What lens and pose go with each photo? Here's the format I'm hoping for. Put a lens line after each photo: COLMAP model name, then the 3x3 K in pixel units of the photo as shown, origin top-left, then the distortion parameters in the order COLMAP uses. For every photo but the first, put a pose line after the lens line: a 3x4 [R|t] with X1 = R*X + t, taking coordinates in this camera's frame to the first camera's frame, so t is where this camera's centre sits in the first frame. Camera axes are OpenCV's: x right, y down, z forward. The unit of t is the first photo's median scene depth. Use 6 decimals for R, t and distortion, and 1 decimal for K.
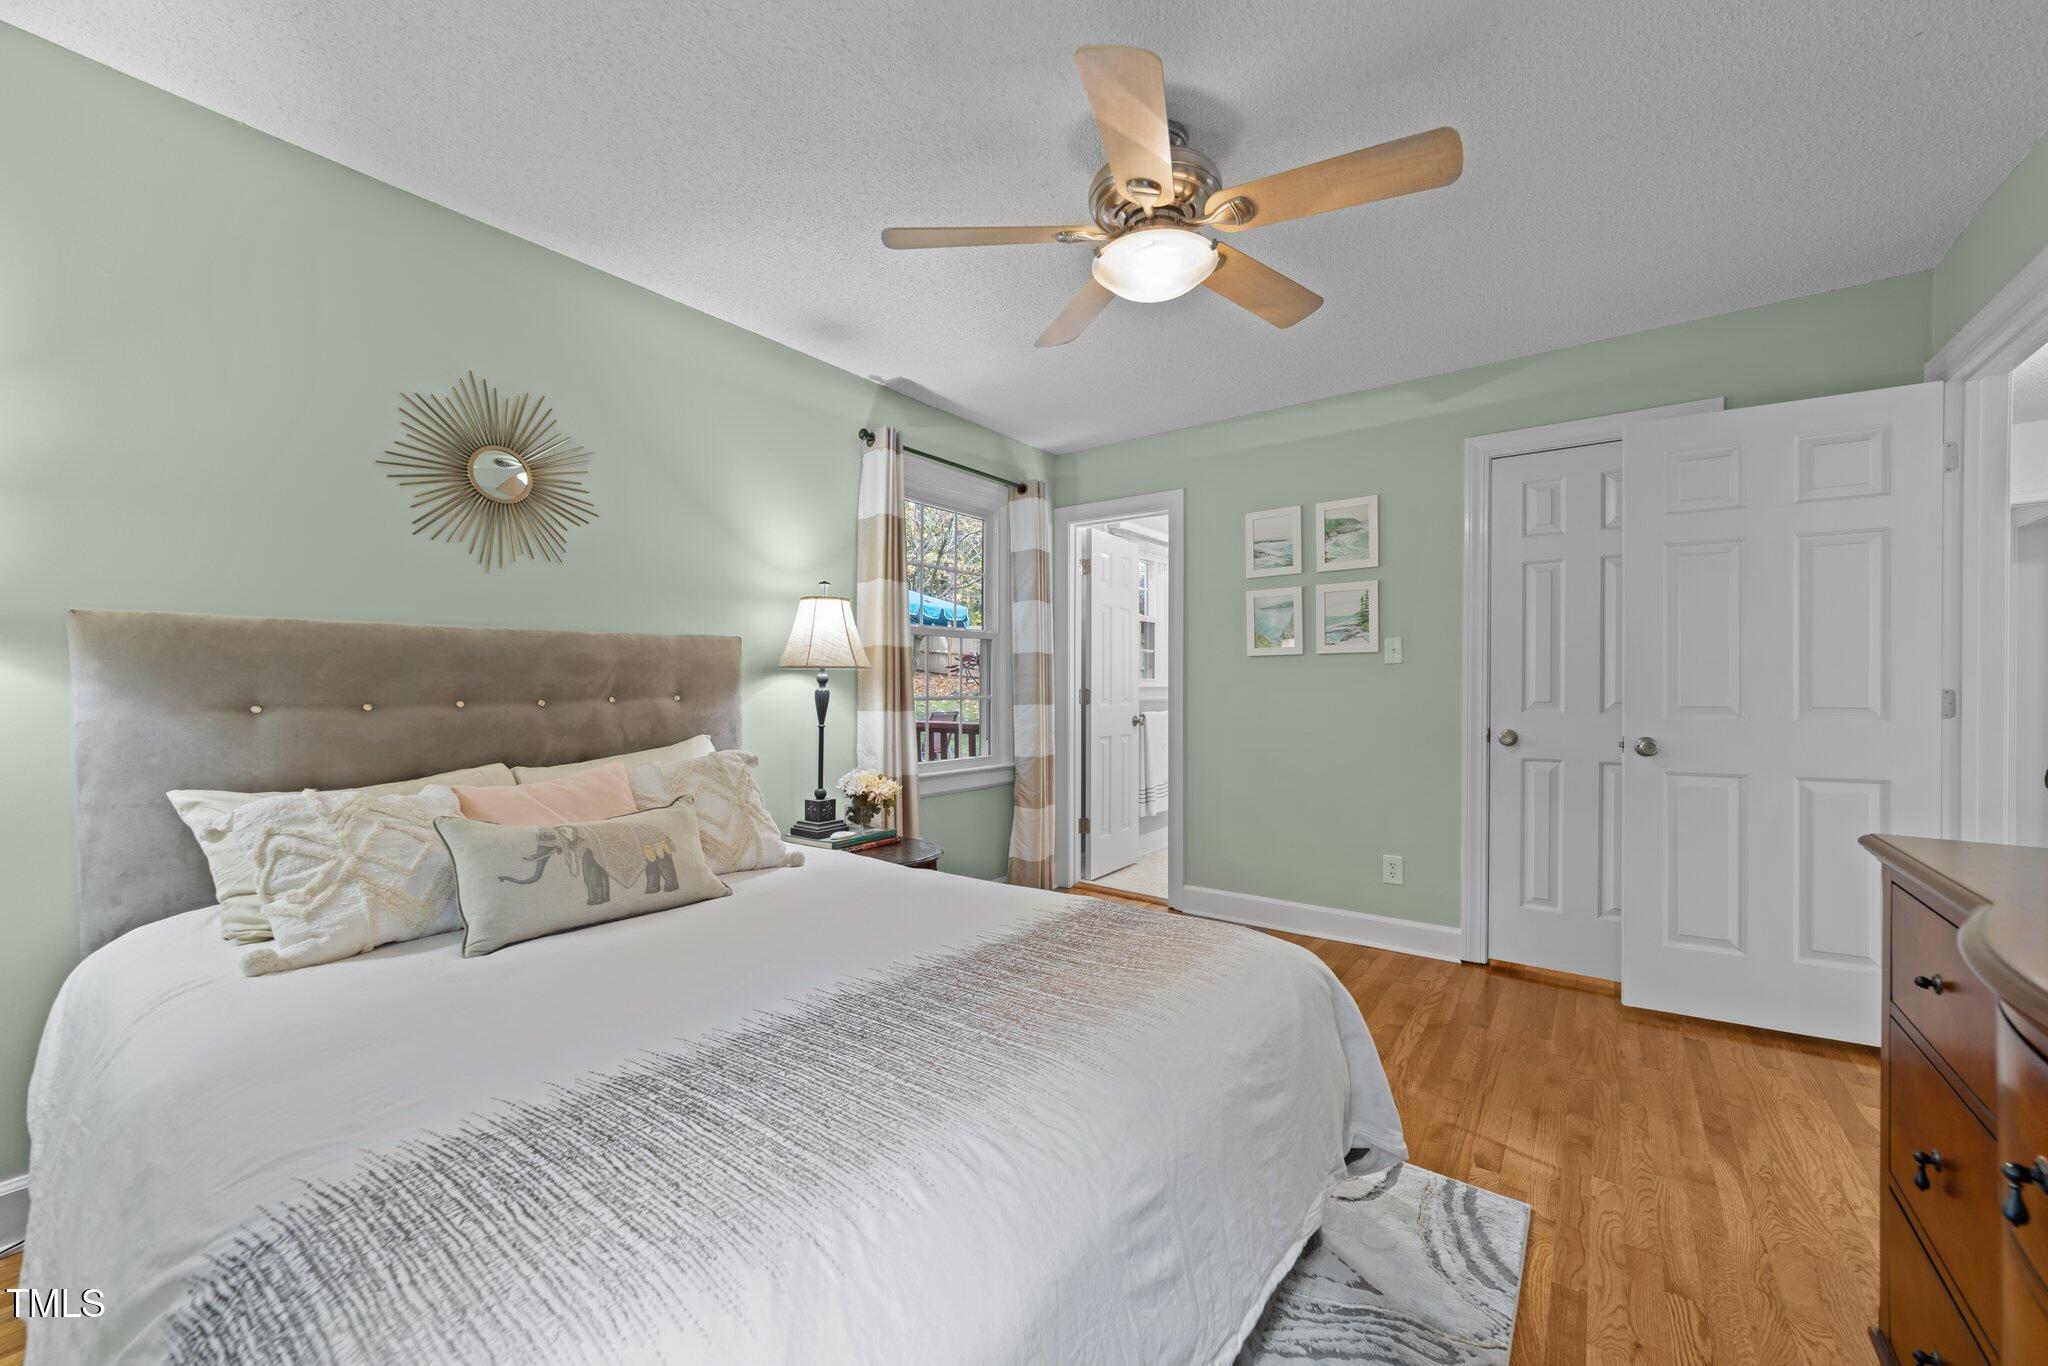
lens RADIAL K [[785.0, 0, 1007.1], [0, 785.0, 691.3], [0, 0, 1]] dist [-0.006916, 0.000505]
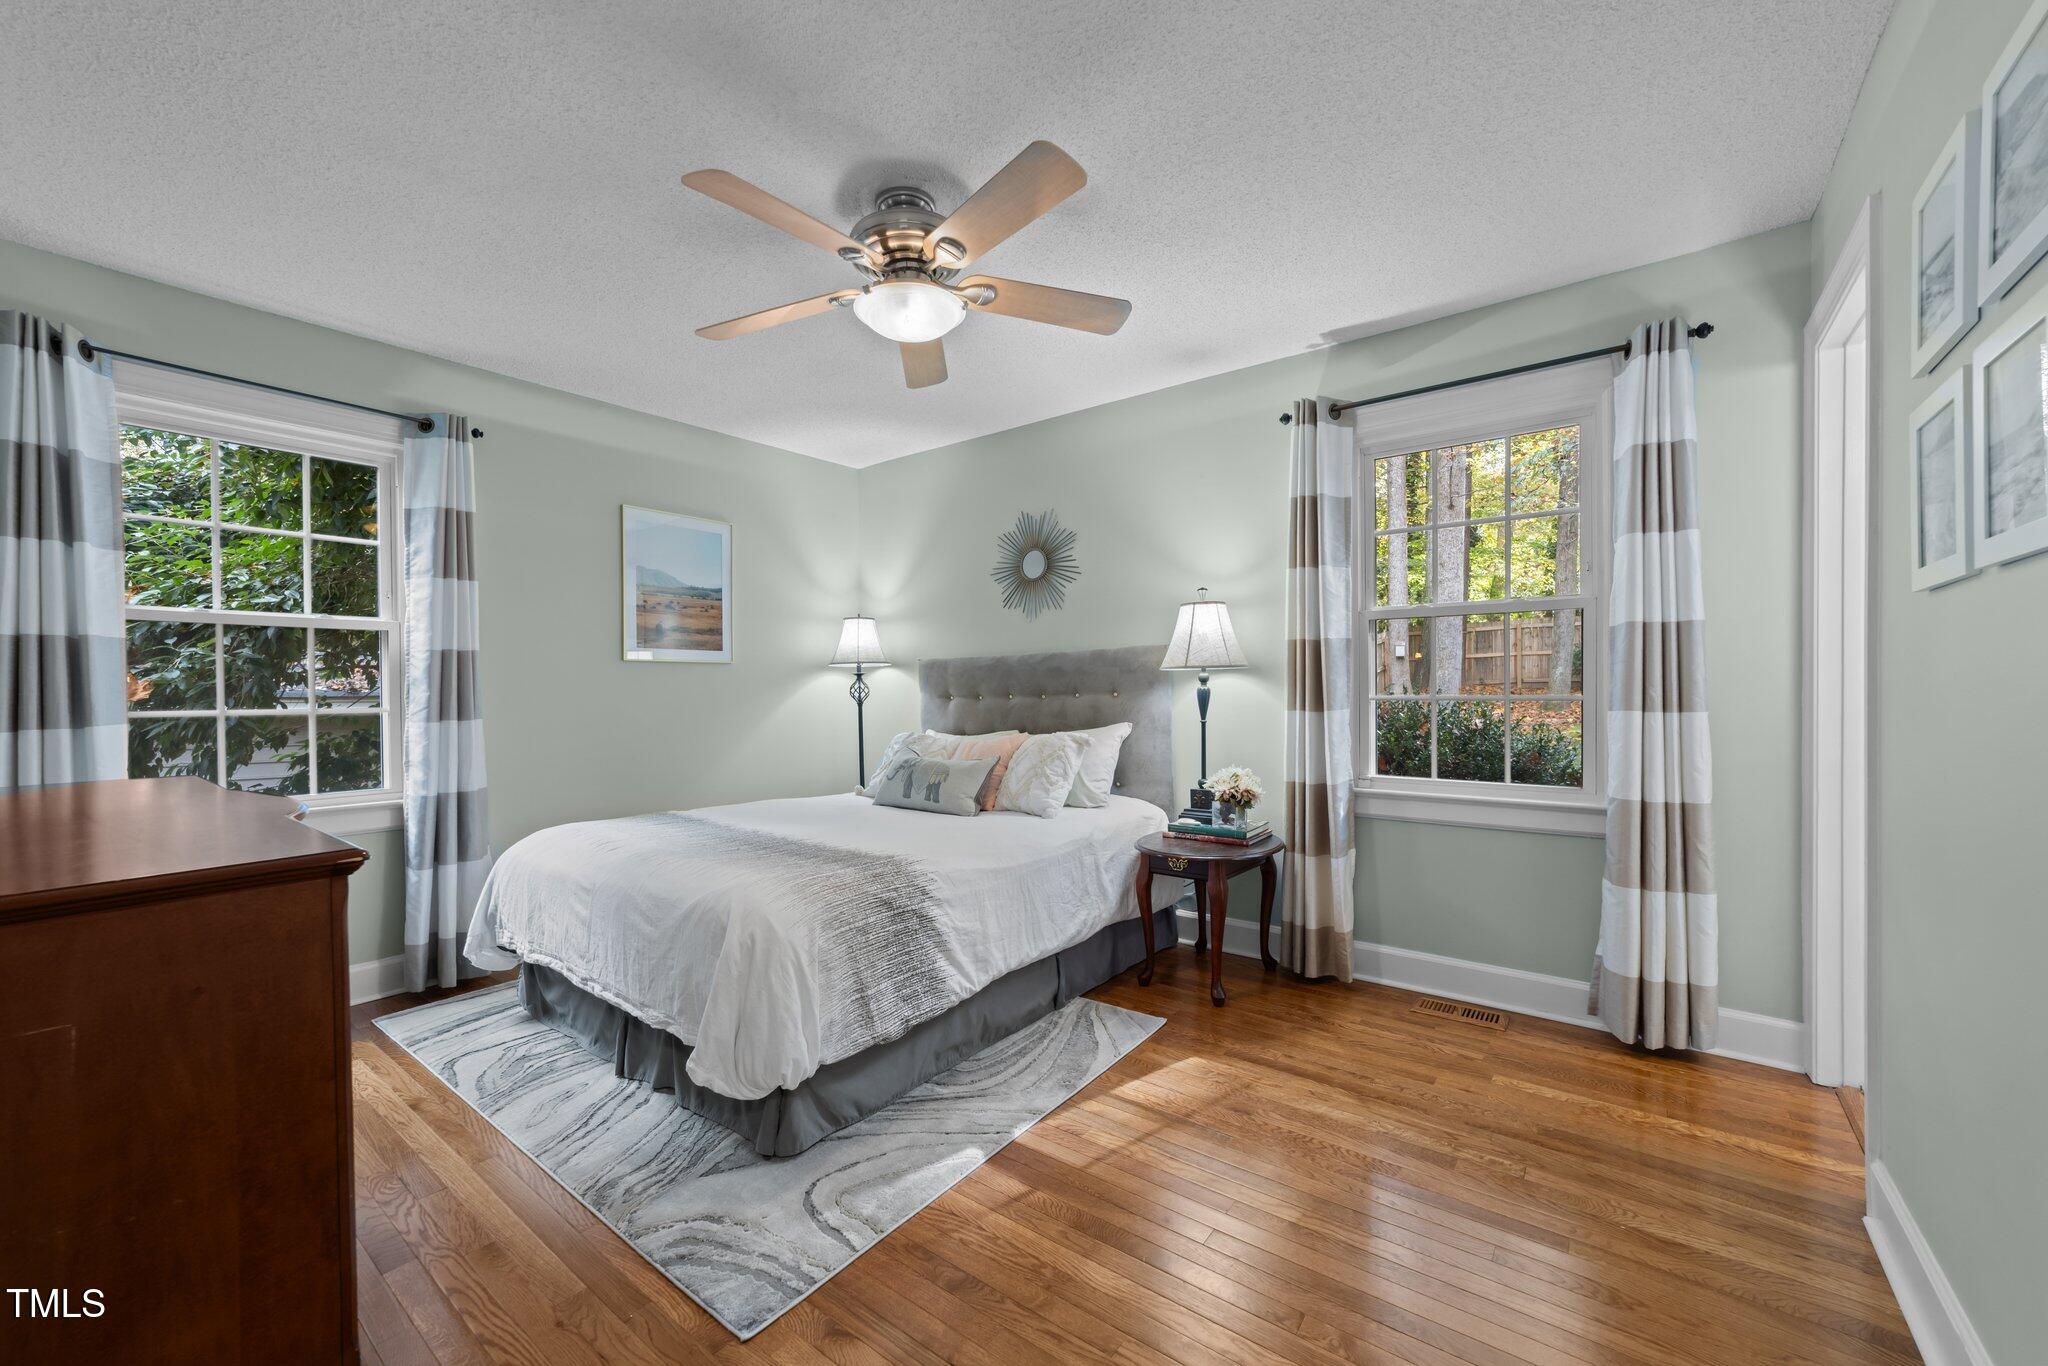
lens RADIAL K [[785.0, 0, 1010.8], [0, 785.0, 689.6], [0, 0, 1]] dist [-0.006916, 0.000505]
pose [[0.008571, -0.002077, -0.999961, 0.895491], [0.002814, 0.999994, -0.002052, 0.002667], [0.999959, -0.002796, 0.008577, 0.770540]]
